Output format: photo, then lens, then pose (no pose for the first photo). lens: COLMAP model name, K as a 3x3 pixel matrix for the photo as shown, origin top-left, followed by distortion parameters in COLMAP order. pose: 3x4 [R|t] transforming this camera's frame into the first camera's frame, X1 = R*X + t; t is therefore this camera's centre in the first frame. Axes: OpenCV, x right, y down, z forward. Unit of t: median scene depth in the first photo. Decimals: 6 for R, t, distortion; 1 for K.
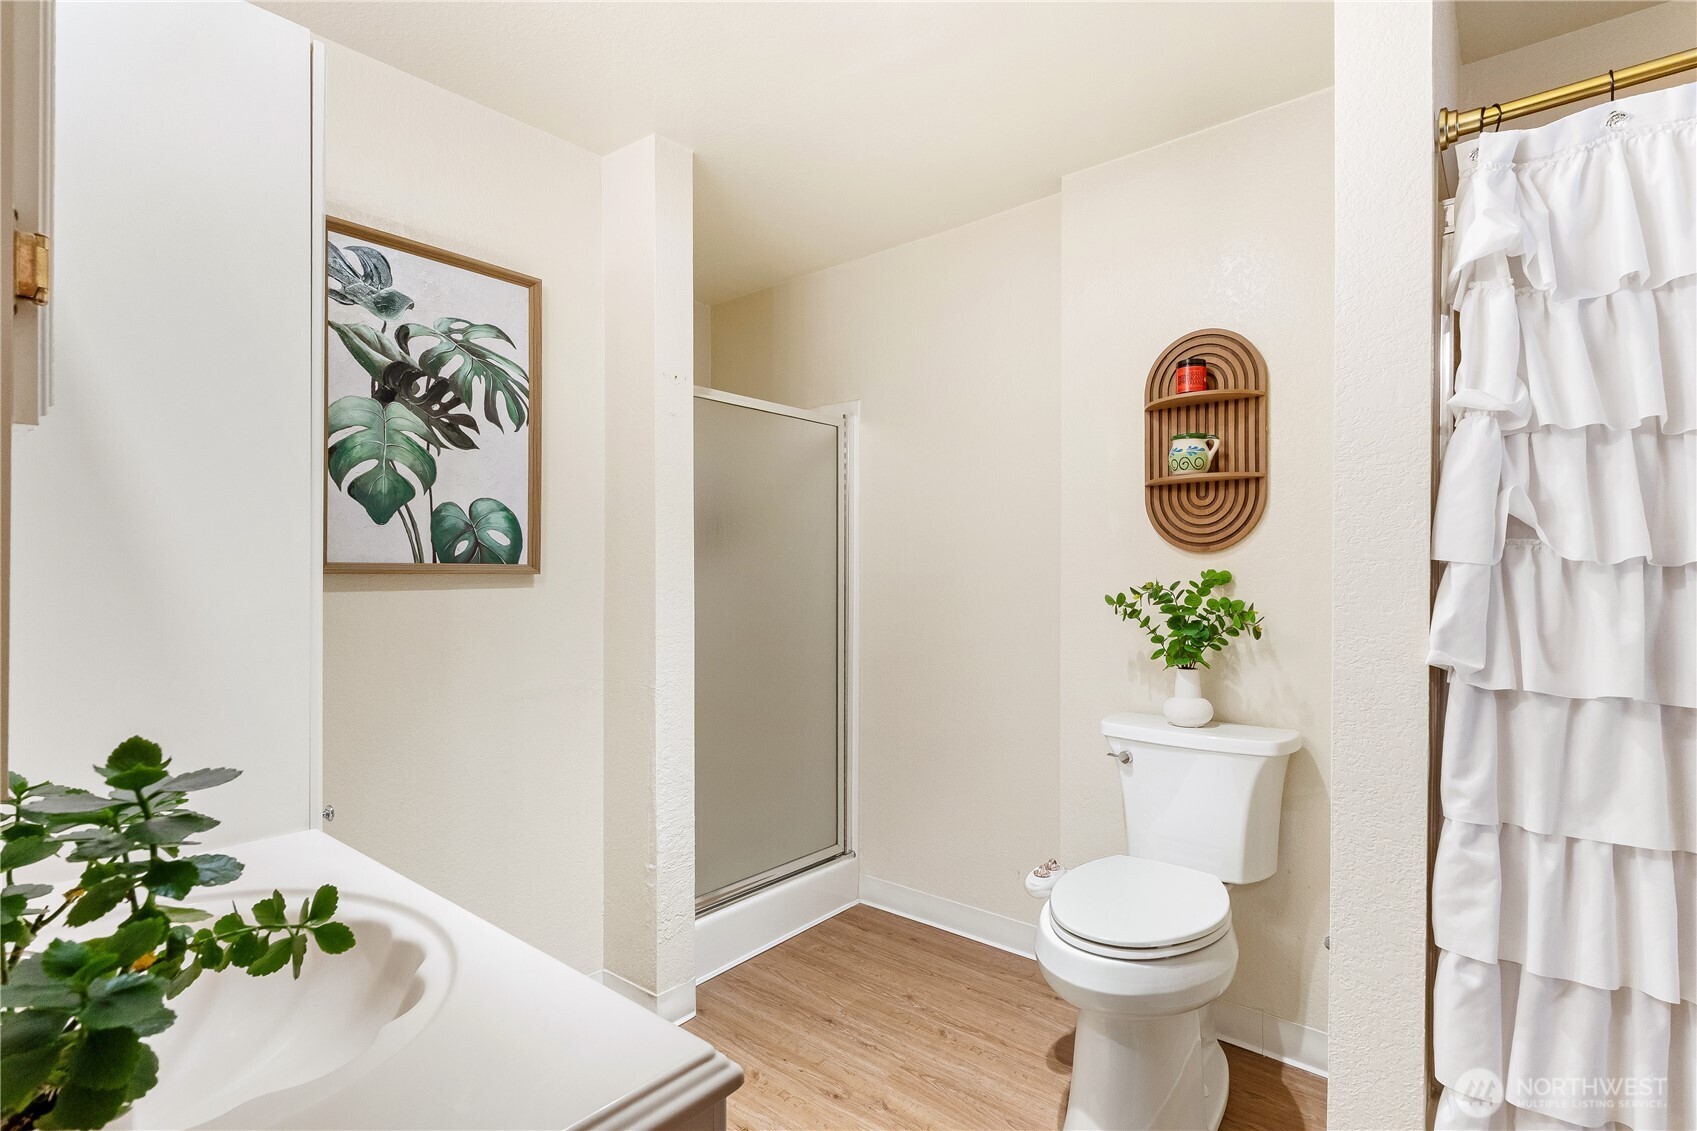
lens RADIAL K [[821.6, 0, 847.8], [0, 821.6, 572.8], [0, 0, 1]] dist [0.001181, -0.001192]
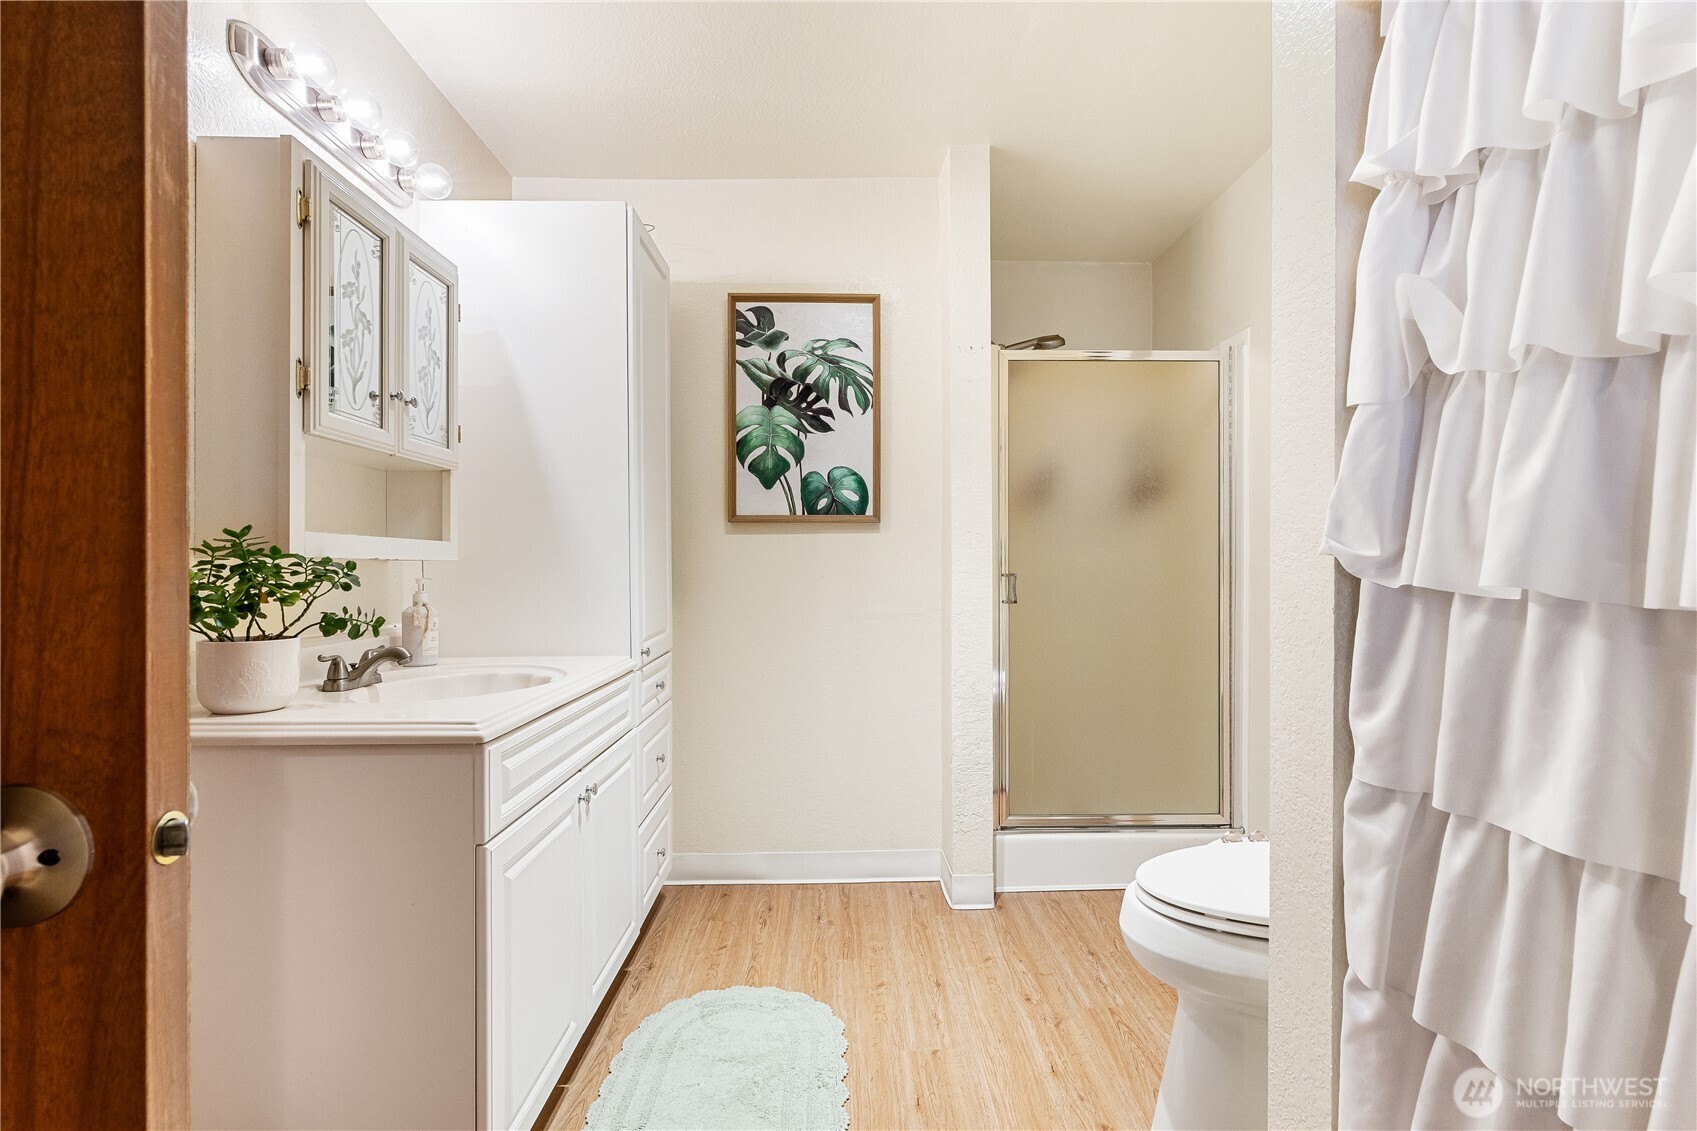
lens RADIAL K [[821.6, 0, 875.6], [0, 821.6, 566.6], [0, 0, 1]] dist [0.001181, -0.001192]
pose [[0.659399, -0.002877, -0.751788, 0.644883], [0.003556, 0.999993, -0.000707, 0.078923], [0.751785, -0.002207, 0.659405, 0.153870]]
